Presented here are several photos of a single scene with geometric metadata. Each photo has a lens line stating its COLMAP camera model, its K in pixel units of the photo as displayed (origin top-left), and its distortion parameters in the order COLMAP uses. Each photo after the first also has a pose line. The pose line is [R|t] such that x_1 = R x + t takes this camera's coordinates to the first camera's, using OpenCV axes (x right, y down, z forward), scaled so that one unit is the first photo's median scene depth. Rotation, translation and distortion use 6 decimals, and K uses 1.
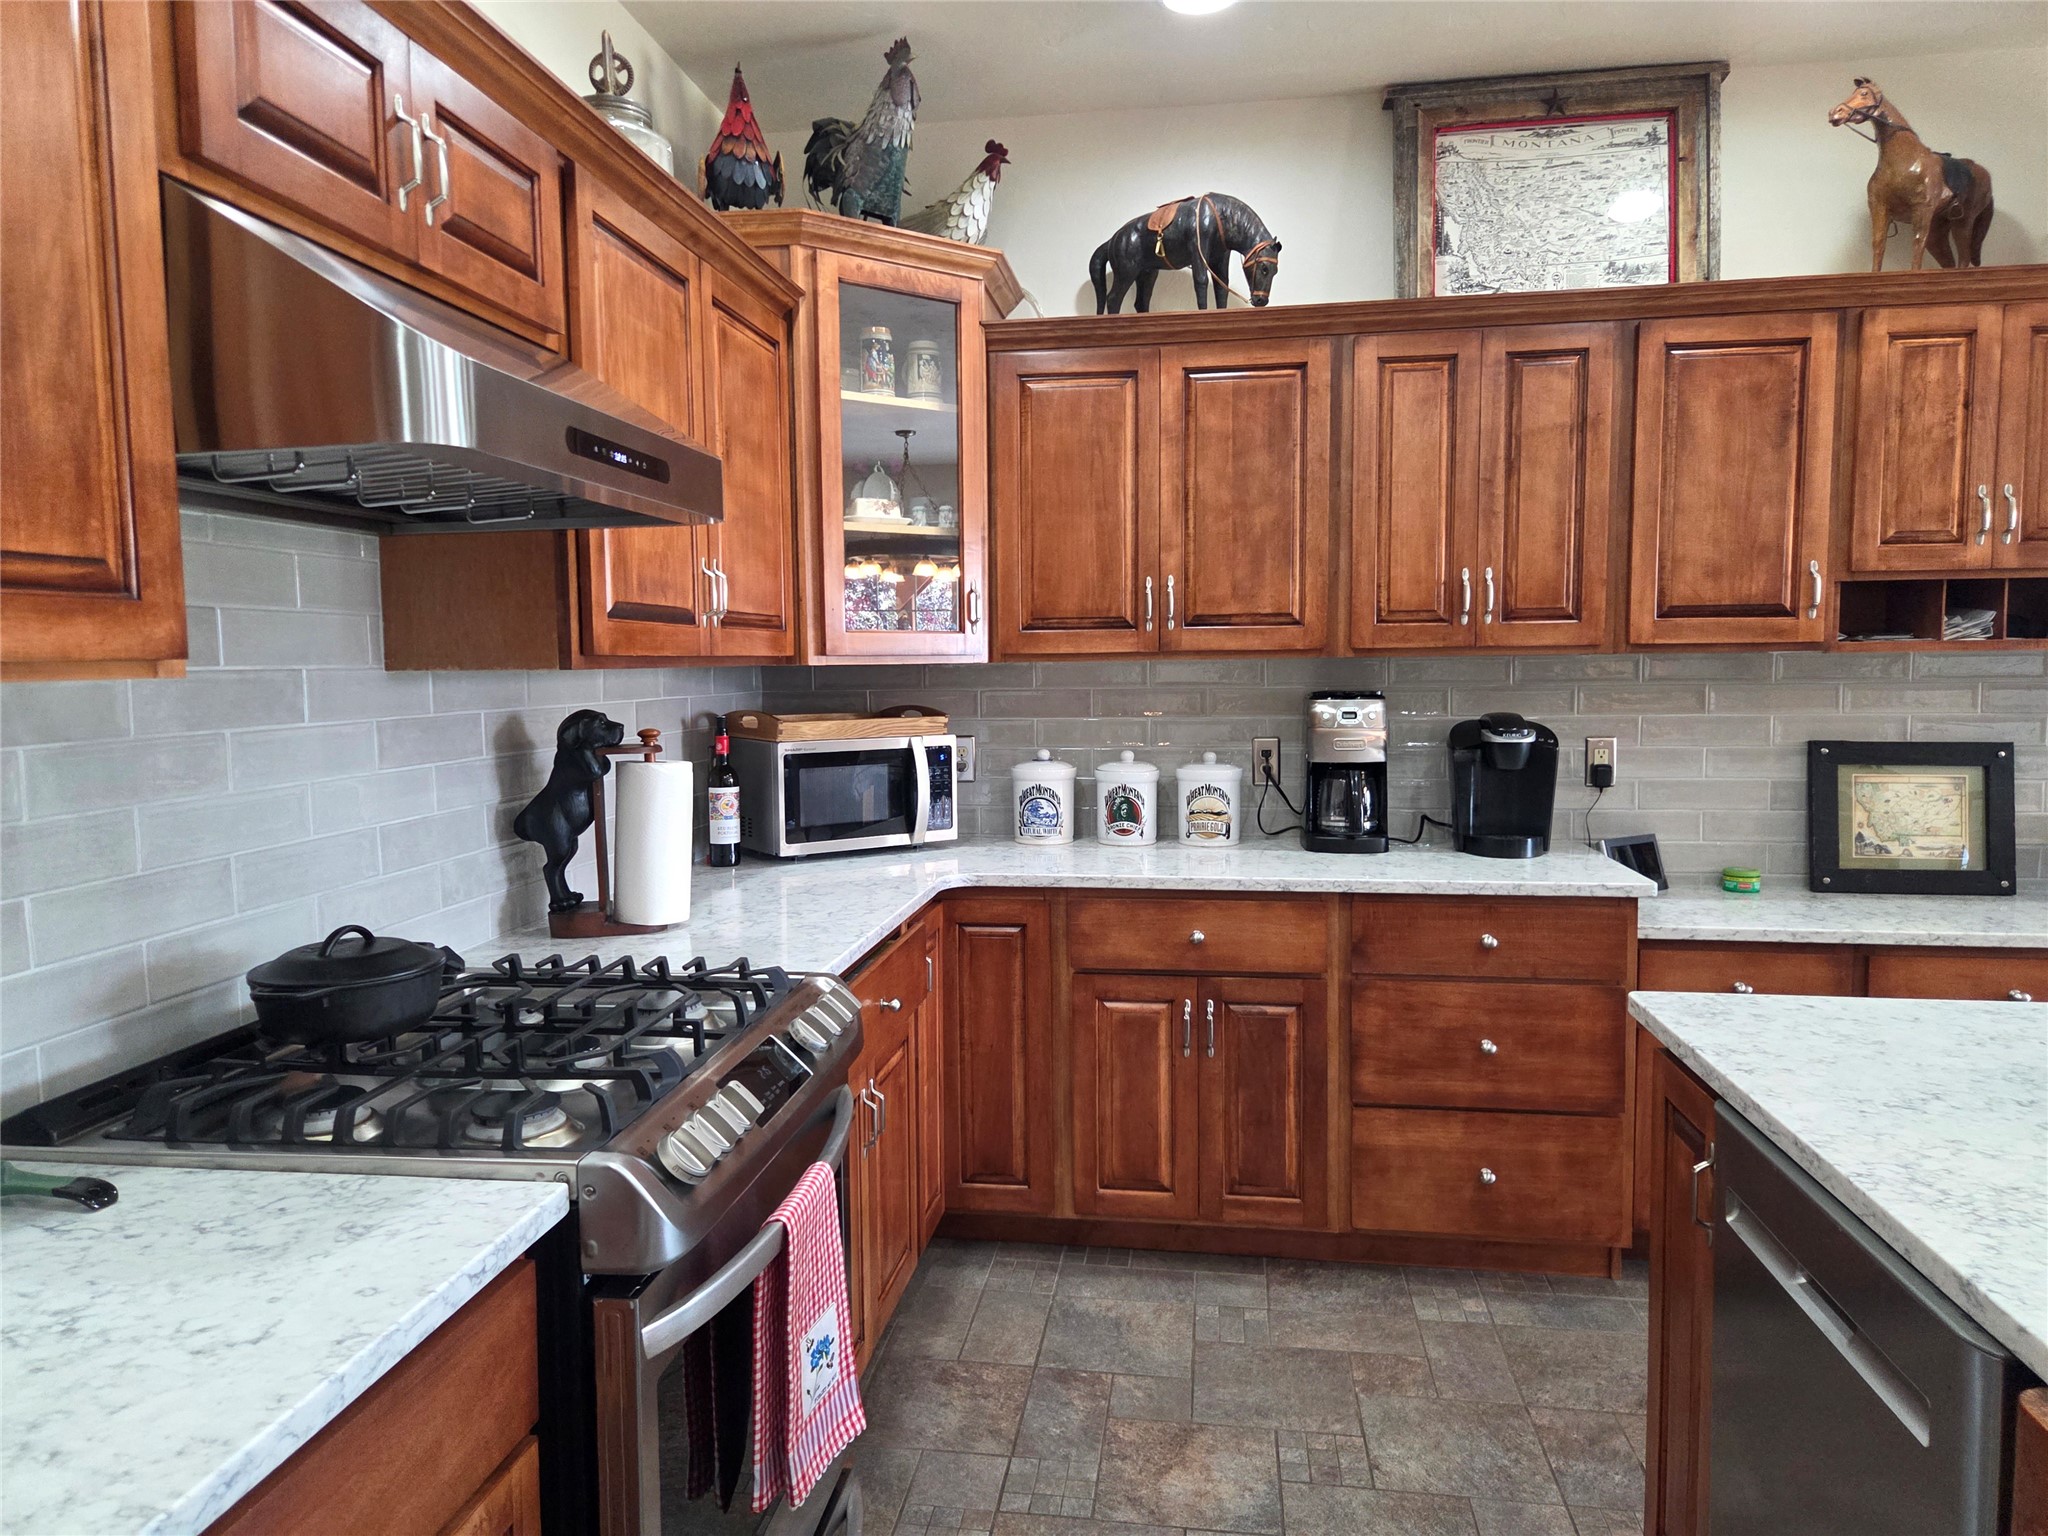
lens RADIAL K [[1386.1, 0, 1023.0], [0, 1386.1, 763.8], [0, 0, 1]] dist [0.042697, -0.010552]
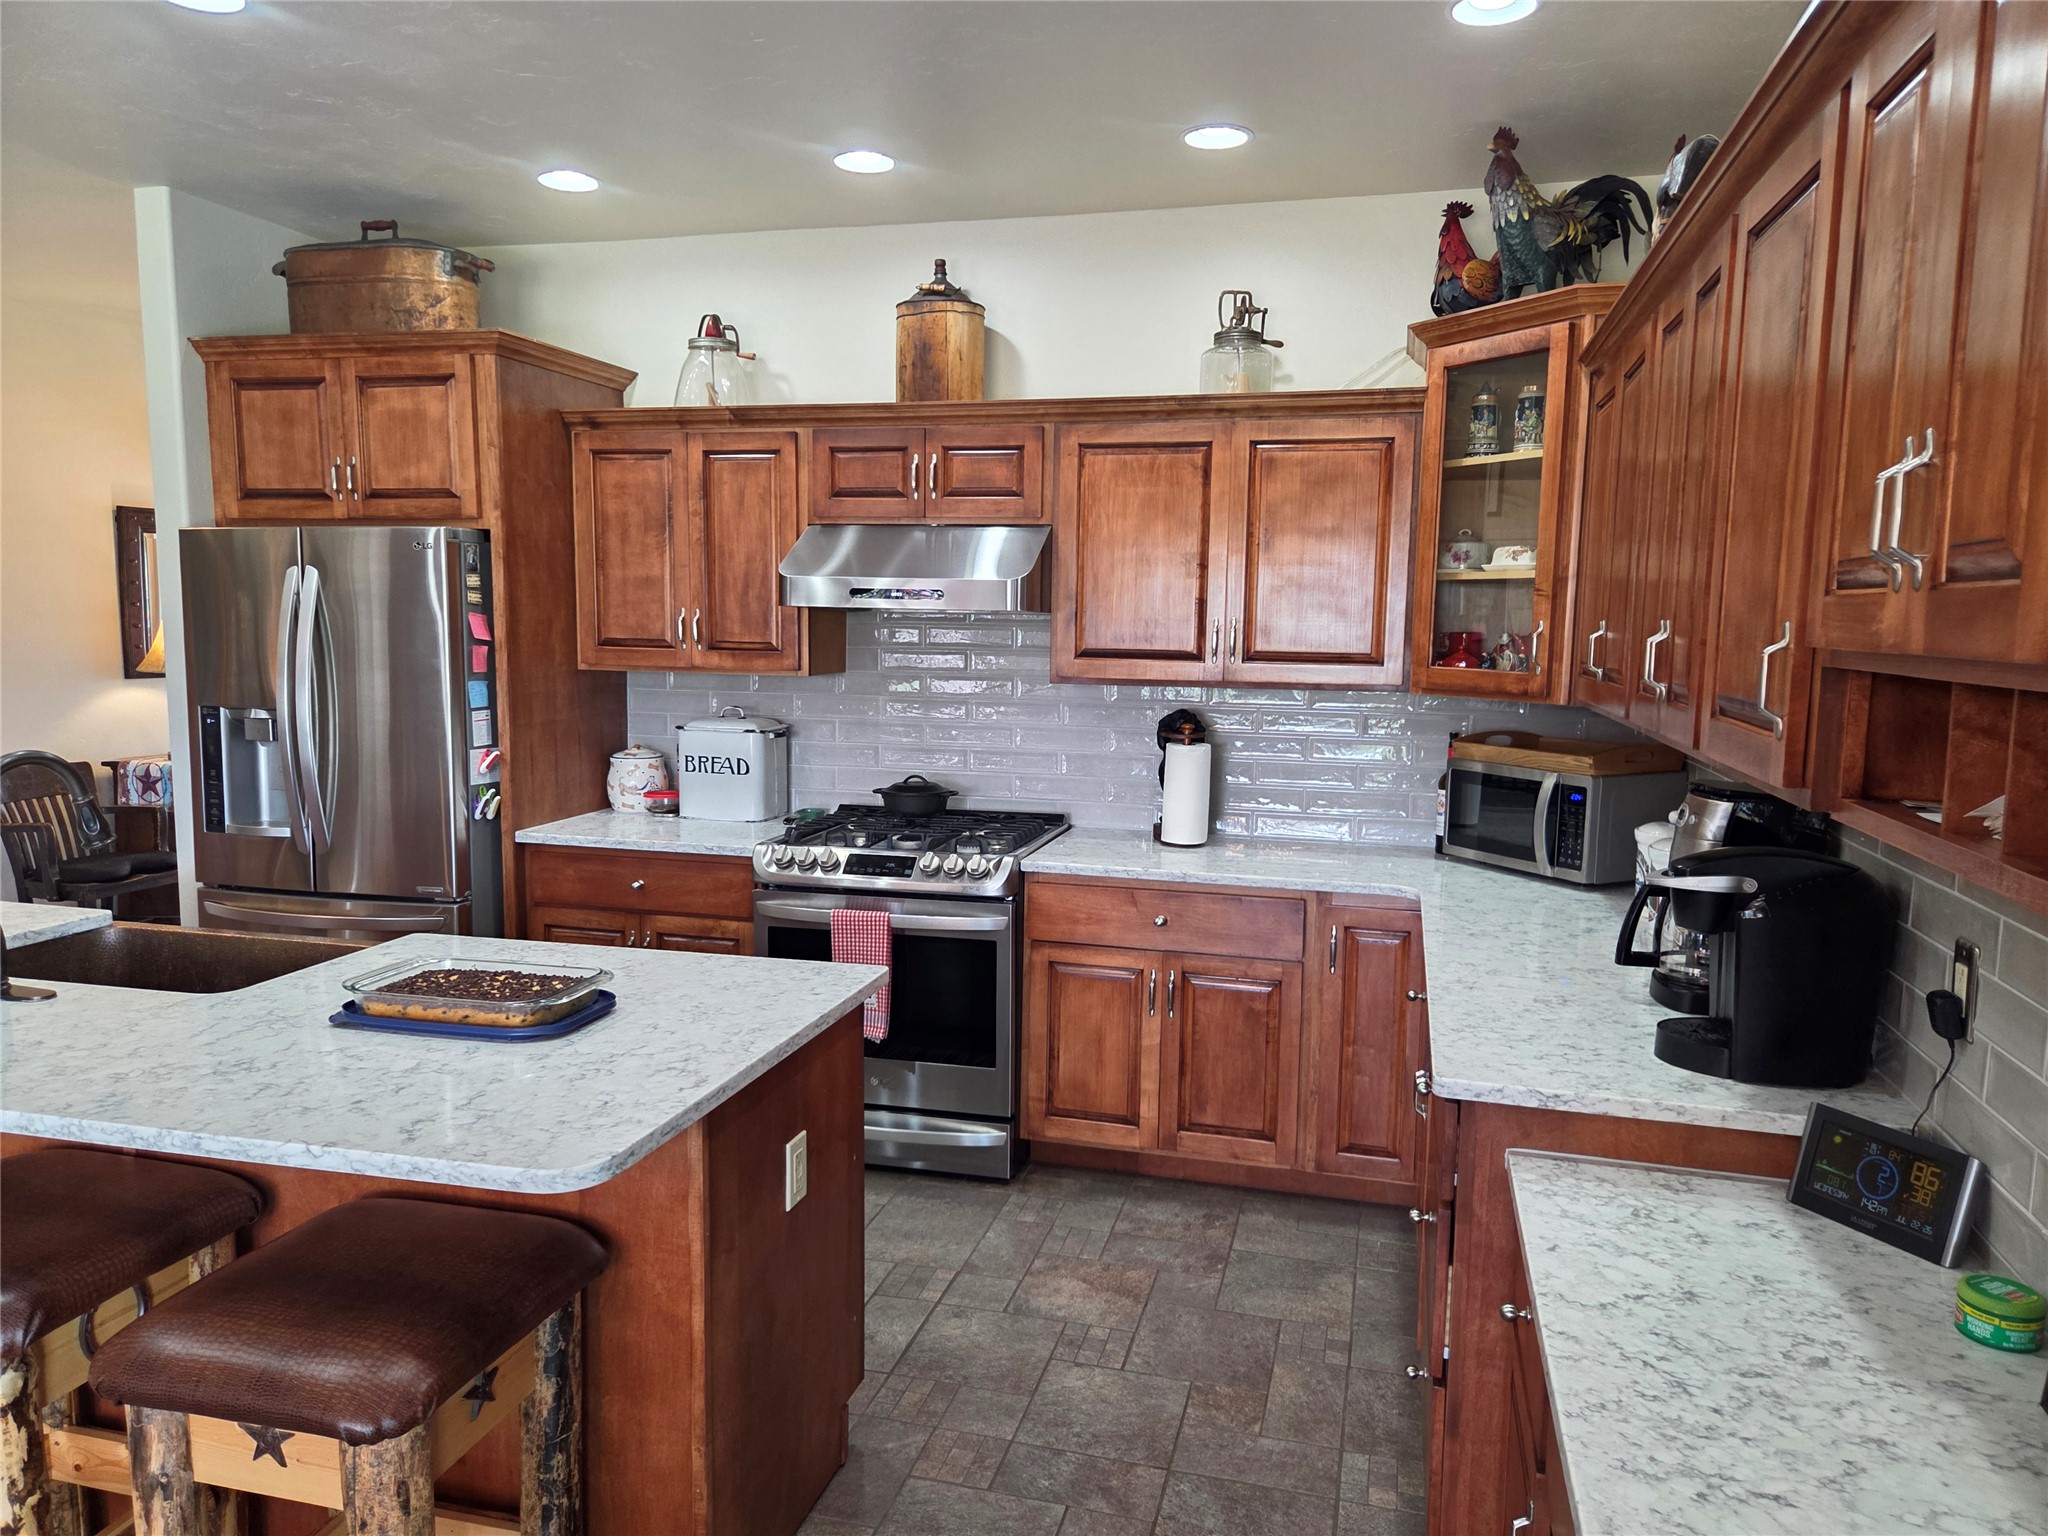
lens RADIAL K [[1386.1, 0, 1027.2], [0, 1386.1, 773.2], [0, 0, 1]] dist [0.042697, -0.010552]
pose [[-0.126618, 0.122264, -0.984388, 1.059956], [-0.089836, 0.986883, 0.134129, -0.131563], [0.987875, 0.105416, -0.113974, 0.785729]]
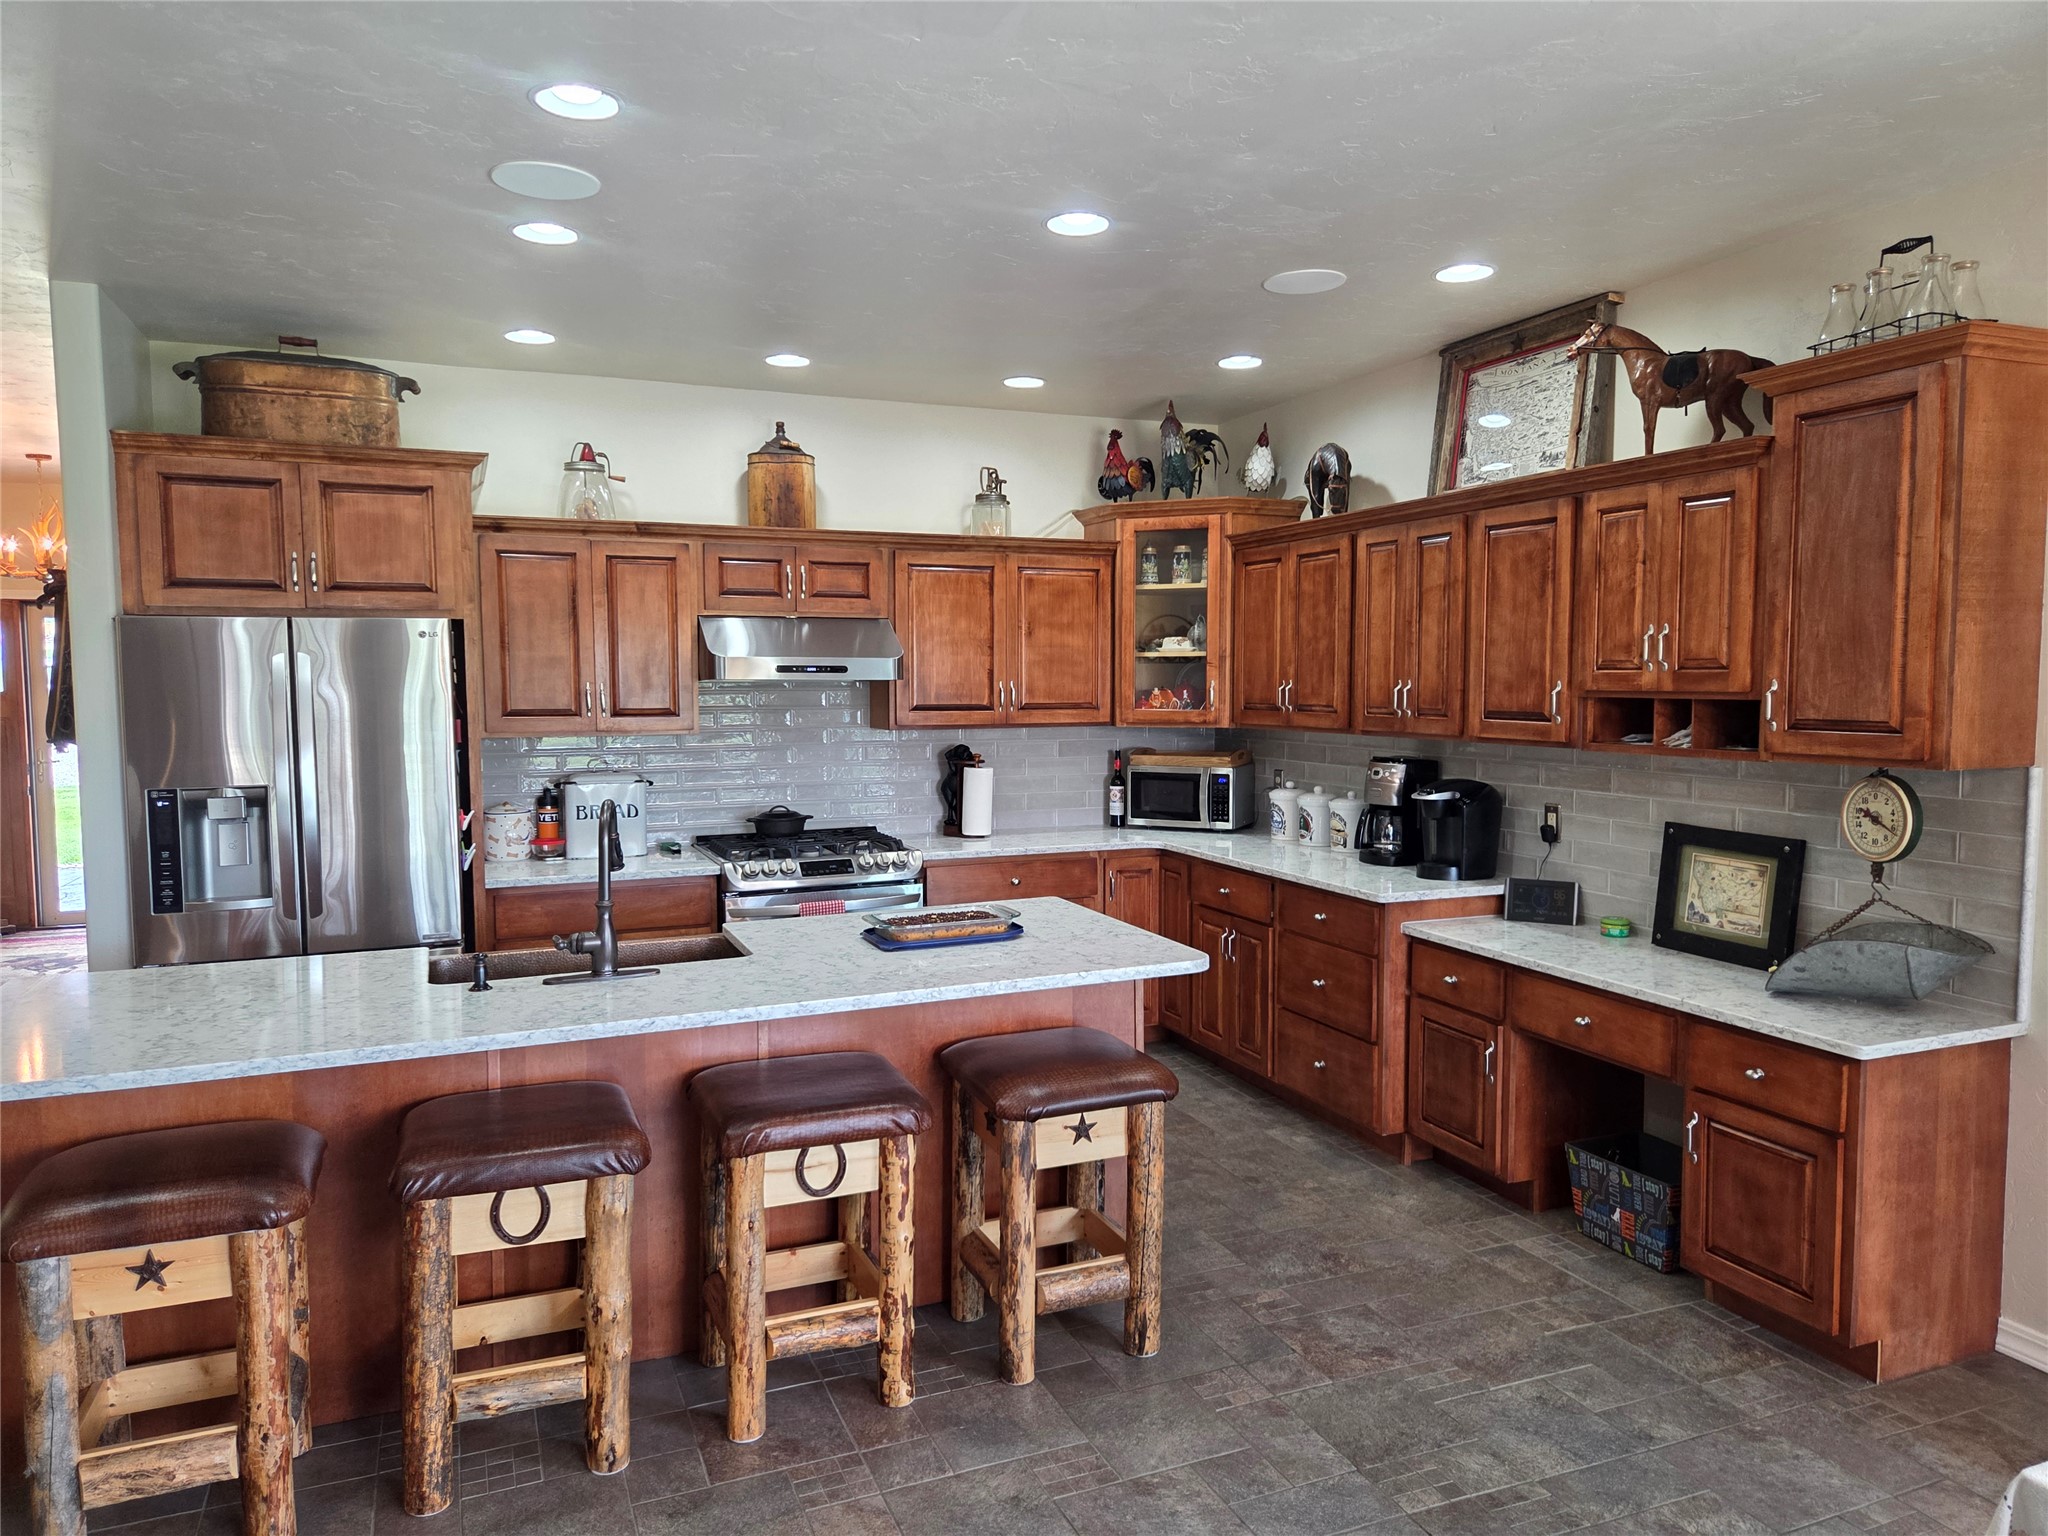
lens RADIAL K [[1386.1, 0, 1019.2], [0, 1386.1, 766.3], [0, 0, 1]] dist [0.042697, -0.010552]
pose [[0.500224, 0.067152, -0.863289, 1.427261], [-0.068983, 0.996910, 0.037574, -0.076770], [0.863144, 0.040756, 0.503310, -0.104855]]
